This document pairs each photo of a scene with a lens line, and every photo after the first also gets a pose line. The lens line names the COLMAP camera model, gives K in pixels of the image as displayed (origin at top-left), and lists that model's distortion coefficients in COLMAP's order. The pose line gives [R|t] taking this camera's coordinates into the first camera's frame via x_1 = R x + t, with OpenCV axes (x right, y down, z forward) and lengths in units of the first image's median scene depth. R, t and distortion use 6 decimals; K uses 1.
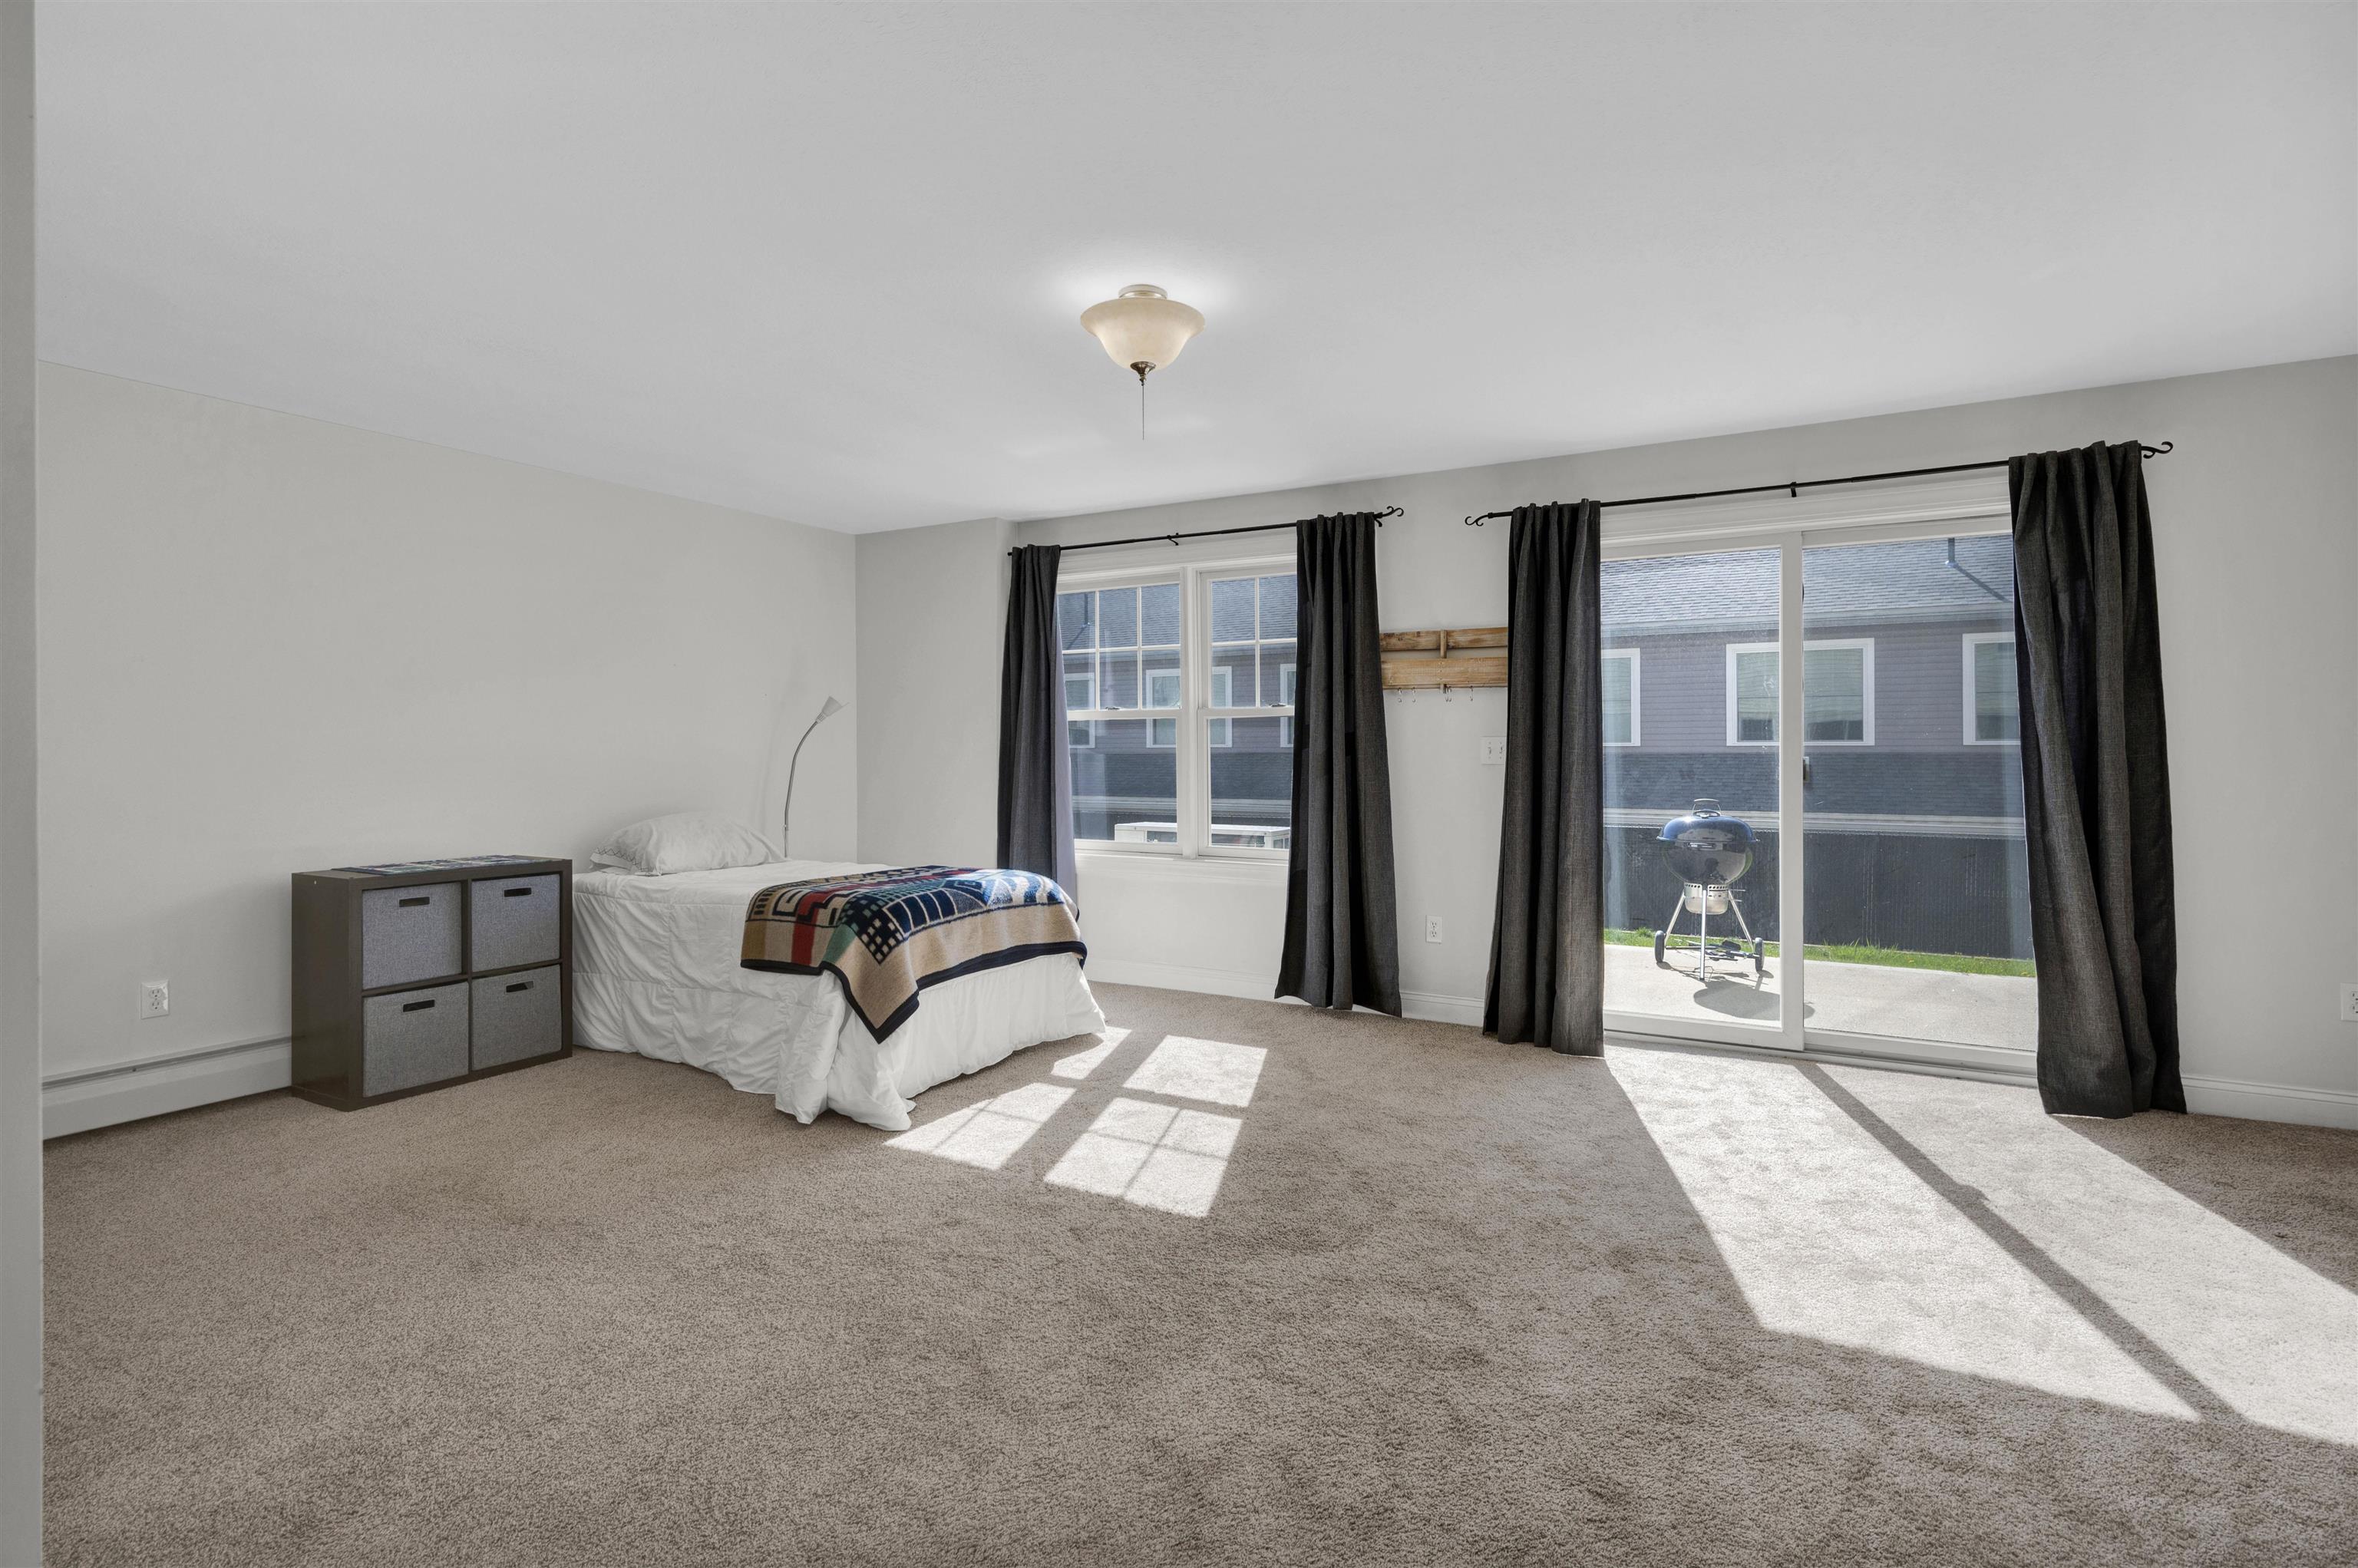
lens RADIAL K [[1139.4, 0, 1179.3], [0, 1139.4, 750.5], [0, 0, 1]] dist [-0.000297, -0.000054]
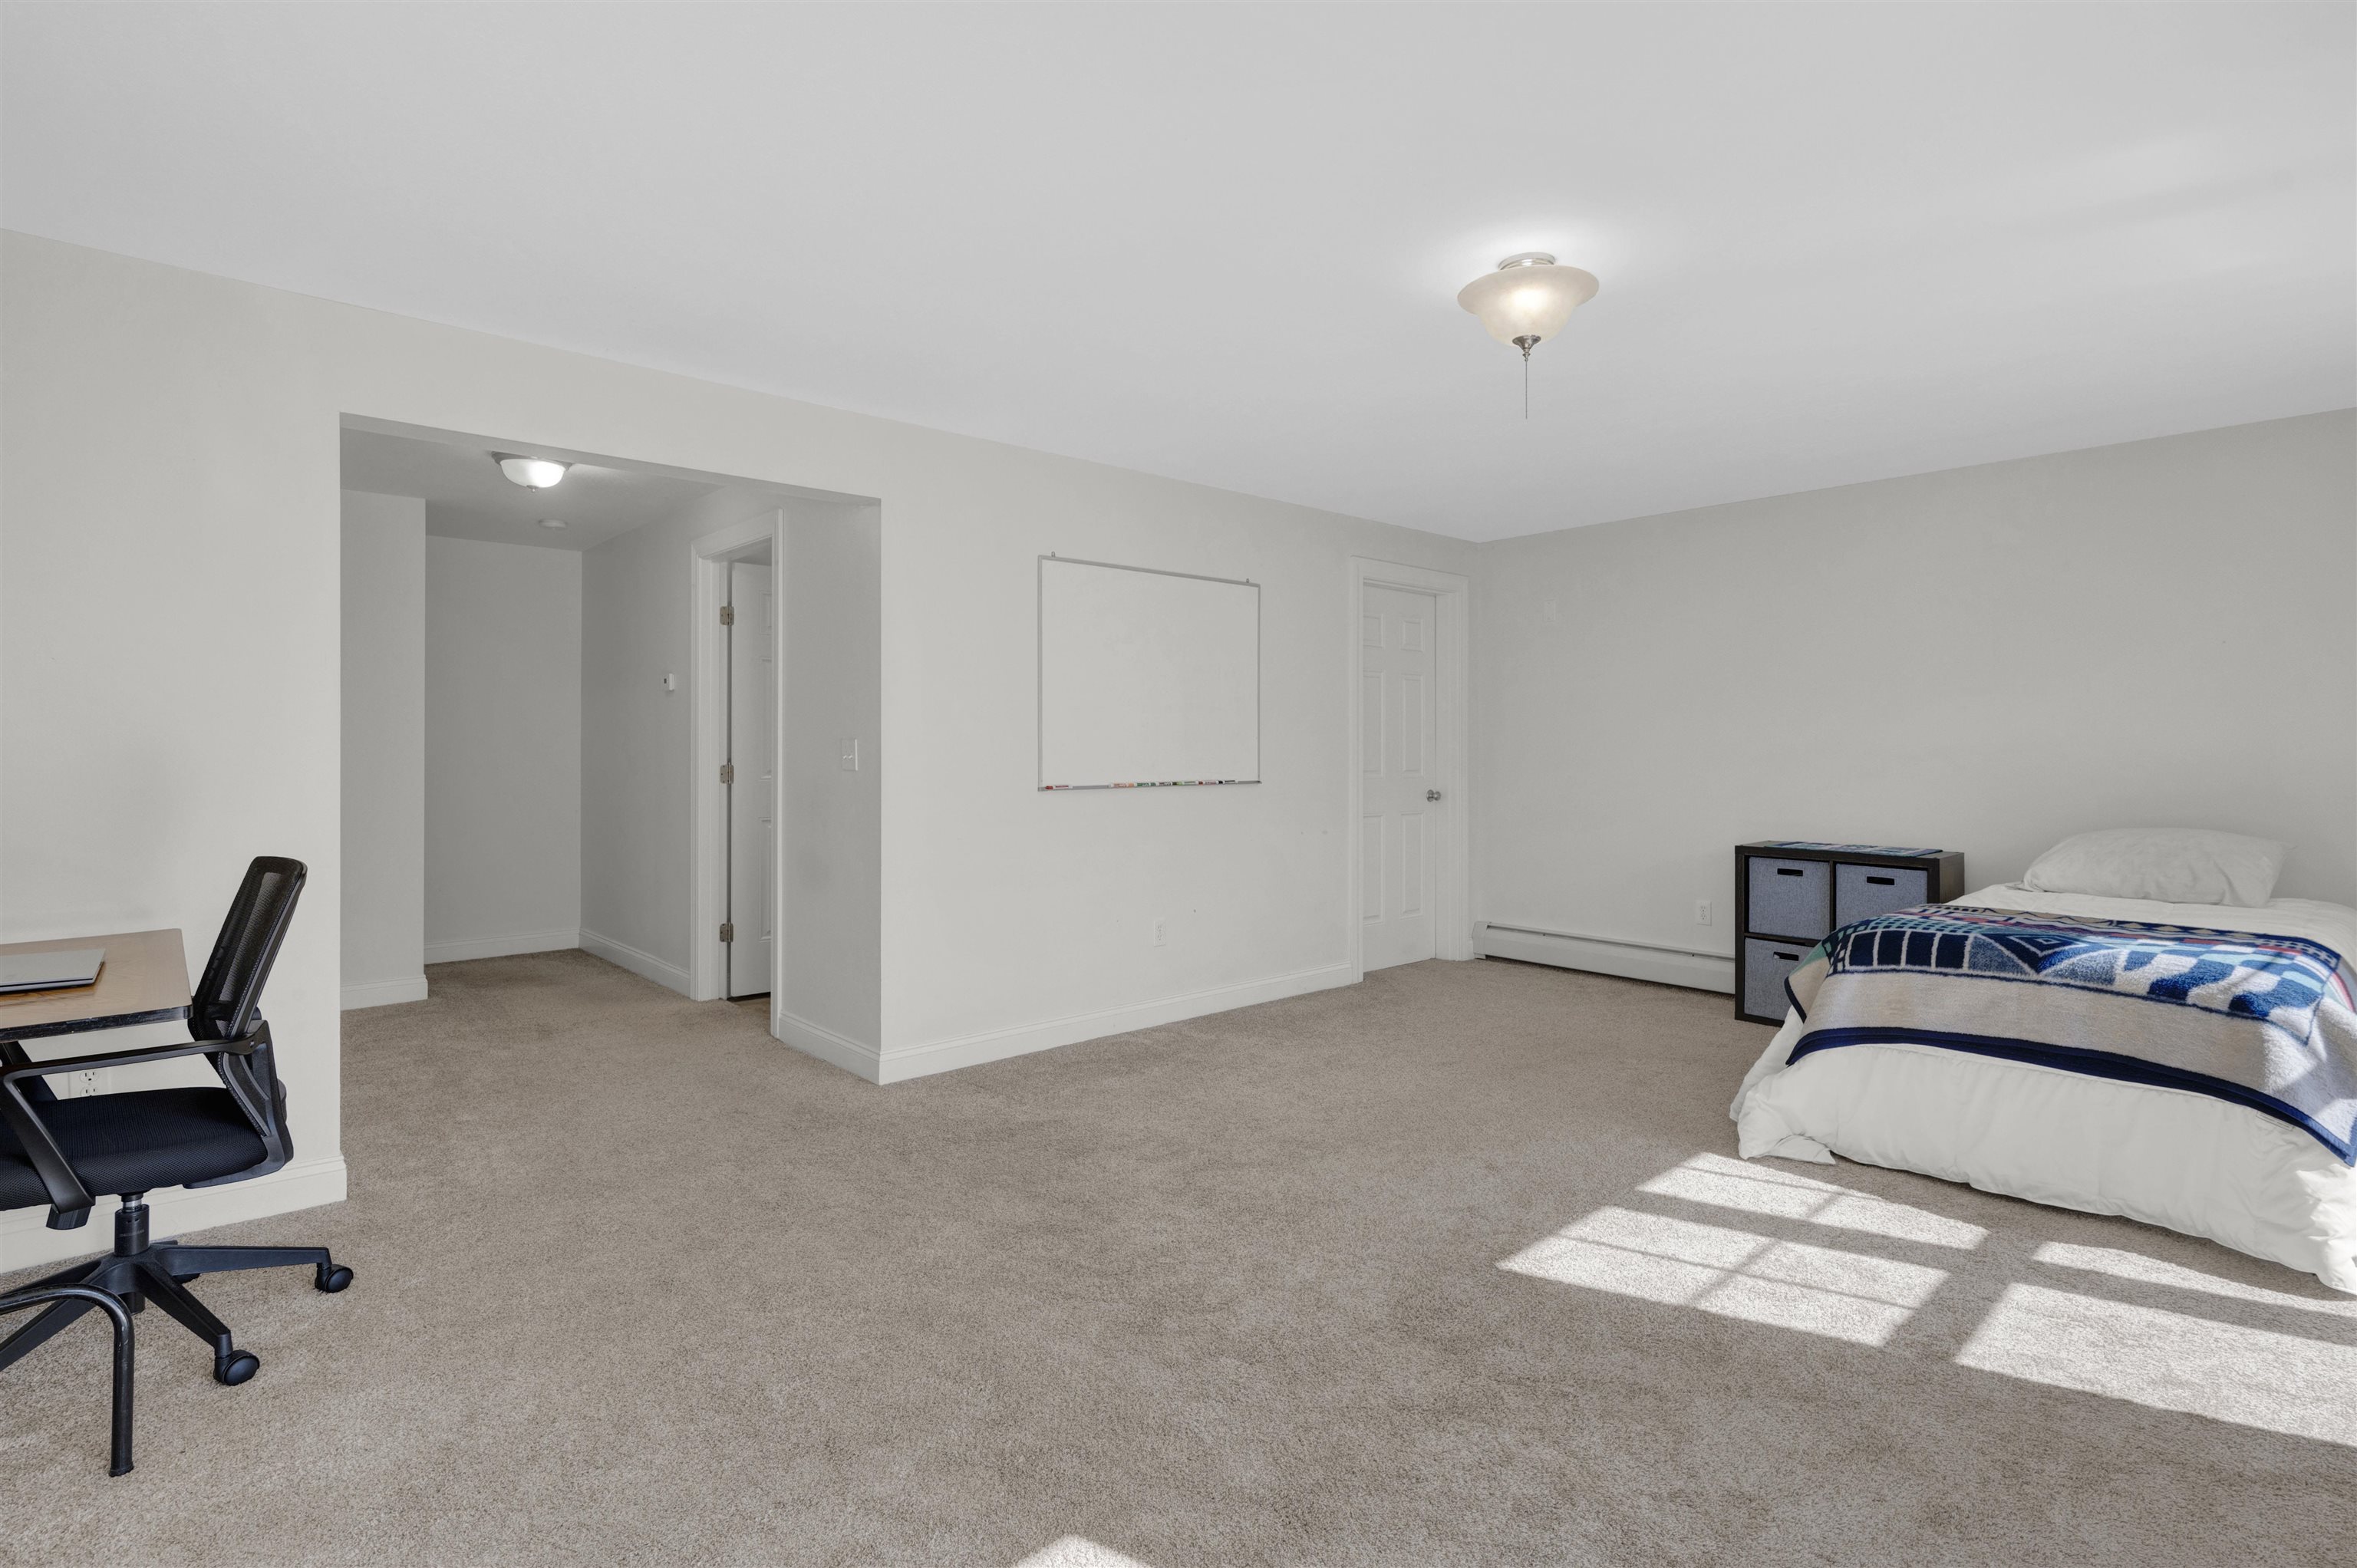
lens RADIAL K [[1138.9, 0, 1178.8], [0, 1138.9, 750.5], [0, 0, 1]] dist [-0.000297, -0.000054]
pose [[-0.325315, 0.003161, -0.945600, 0.720564], [0.001310, 0.999995, 0.002893, -0.002626], [0.945605, -0.000298, -0.325318, 0.796902]]
